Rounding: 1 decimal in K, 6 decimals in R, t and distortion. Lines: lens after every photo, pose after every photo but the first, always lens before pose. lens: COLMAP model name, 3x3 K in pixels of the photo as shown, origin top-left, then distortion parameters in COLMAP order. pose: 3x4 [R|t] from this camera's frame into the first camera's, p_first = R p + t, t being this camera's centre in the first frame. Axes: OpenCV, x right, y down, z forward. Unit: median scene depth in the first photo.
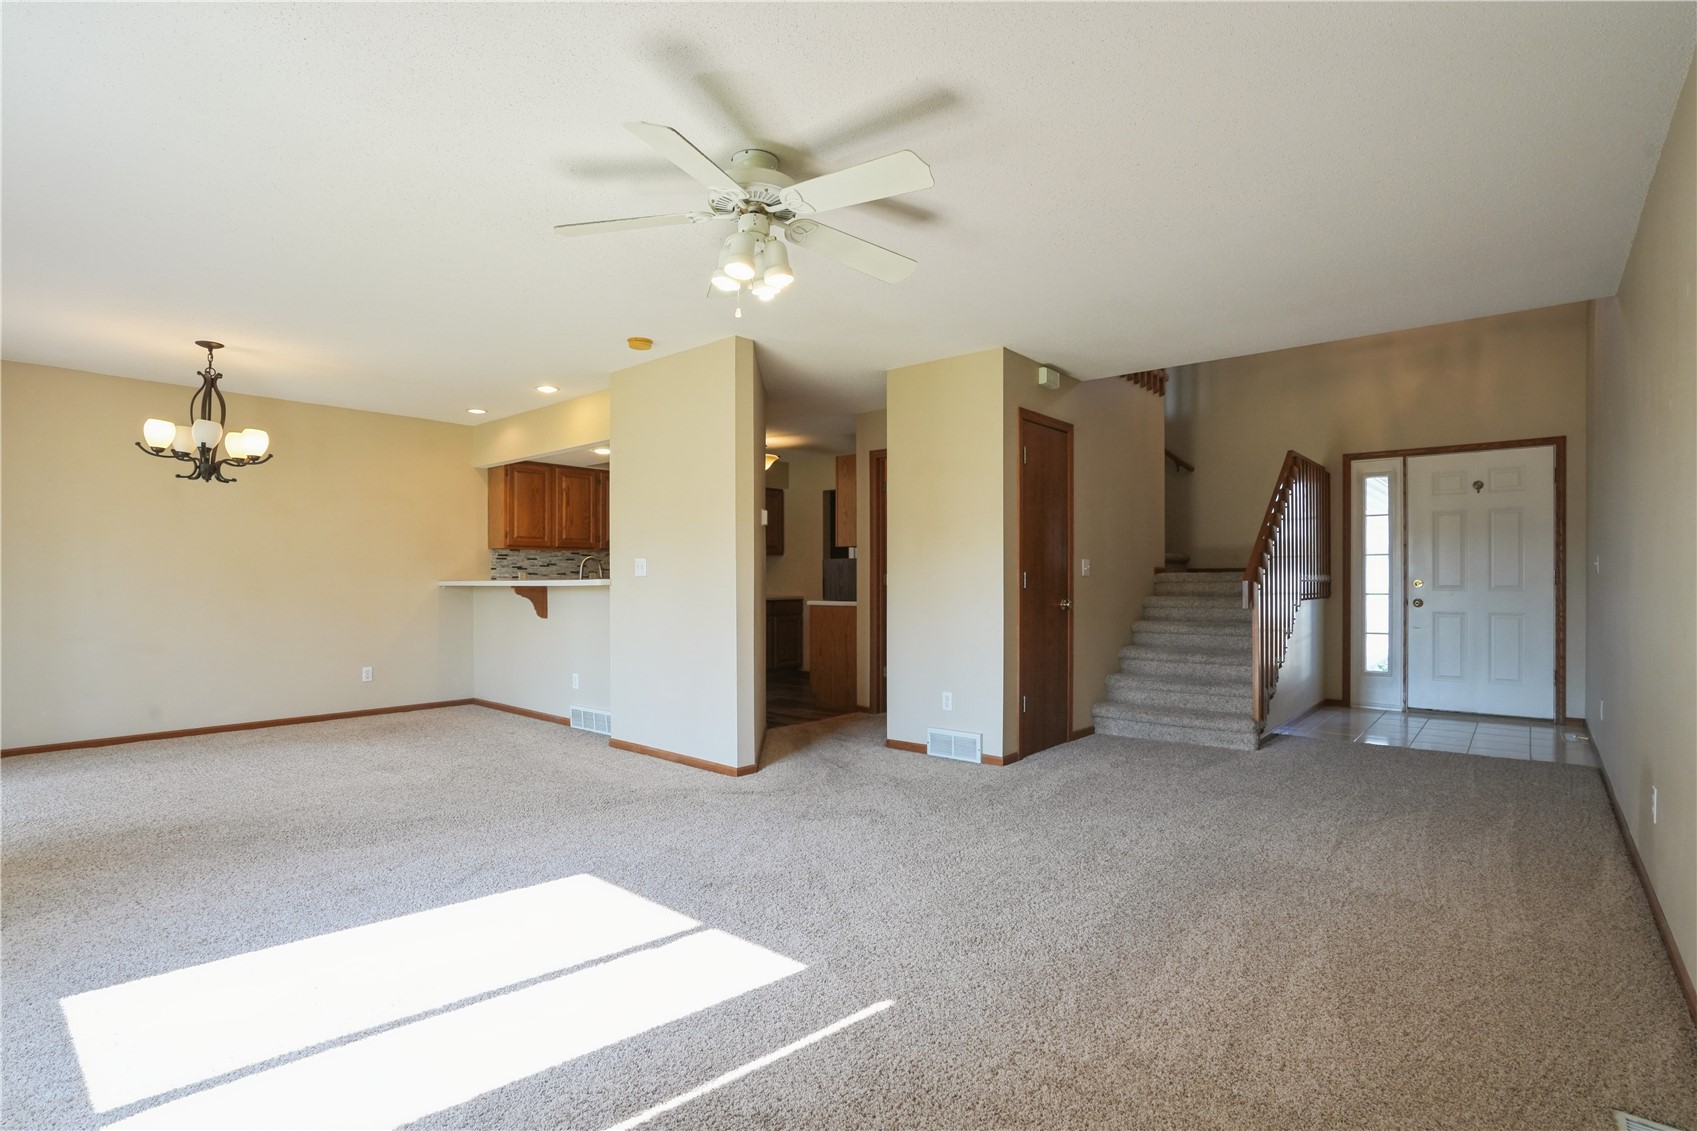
lens RADIAL K [[814.5, 0, 848.4], [0, 814.5, 570.6], [0, 0, 1]] dist [-0.018019, 0.001131]
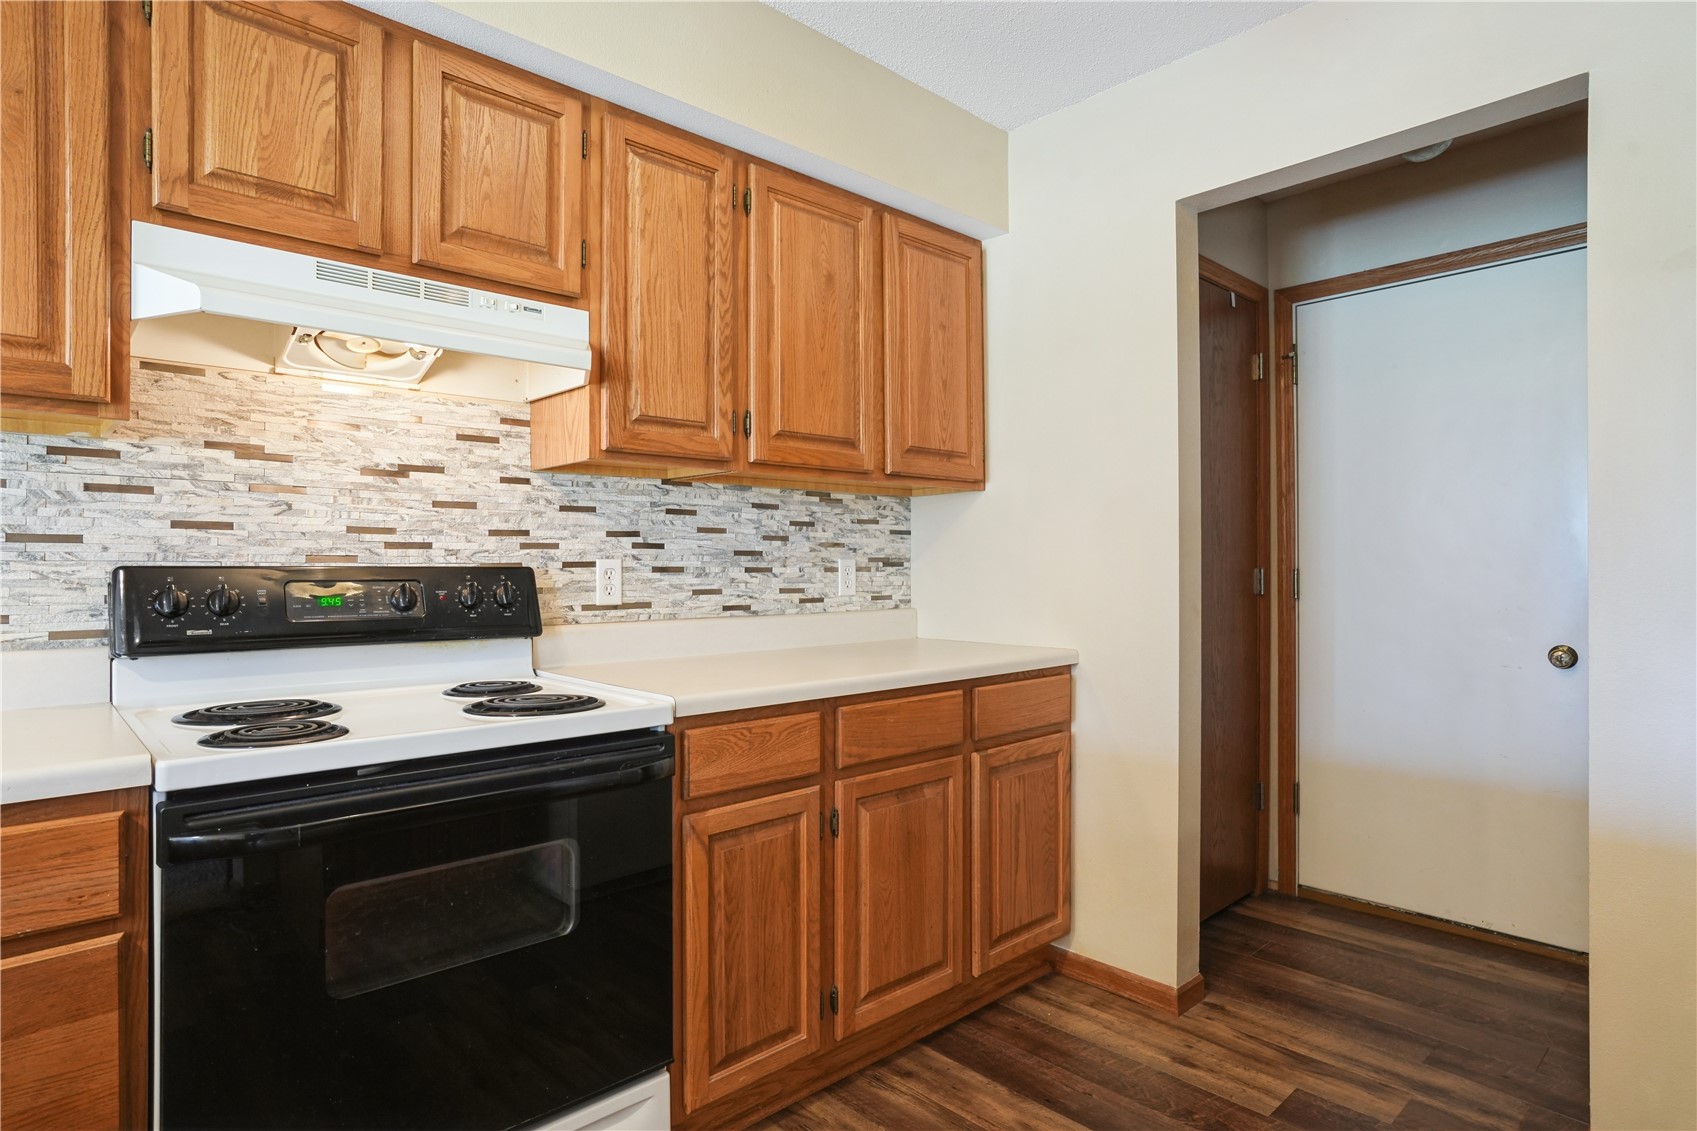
lens RADIAL K [[930.8, 0, 856.3], [0, 930.8, 565.9], [0, 0, 1]] dist [-0.034514, 0.020639]
pose [[0.994550, 0.001105, -0.104258, -0.124368], [-0.000016, 0.999945, 0.010449, 0.002804], [0.104264, -0.010390, 0.994495, 0.962739]]
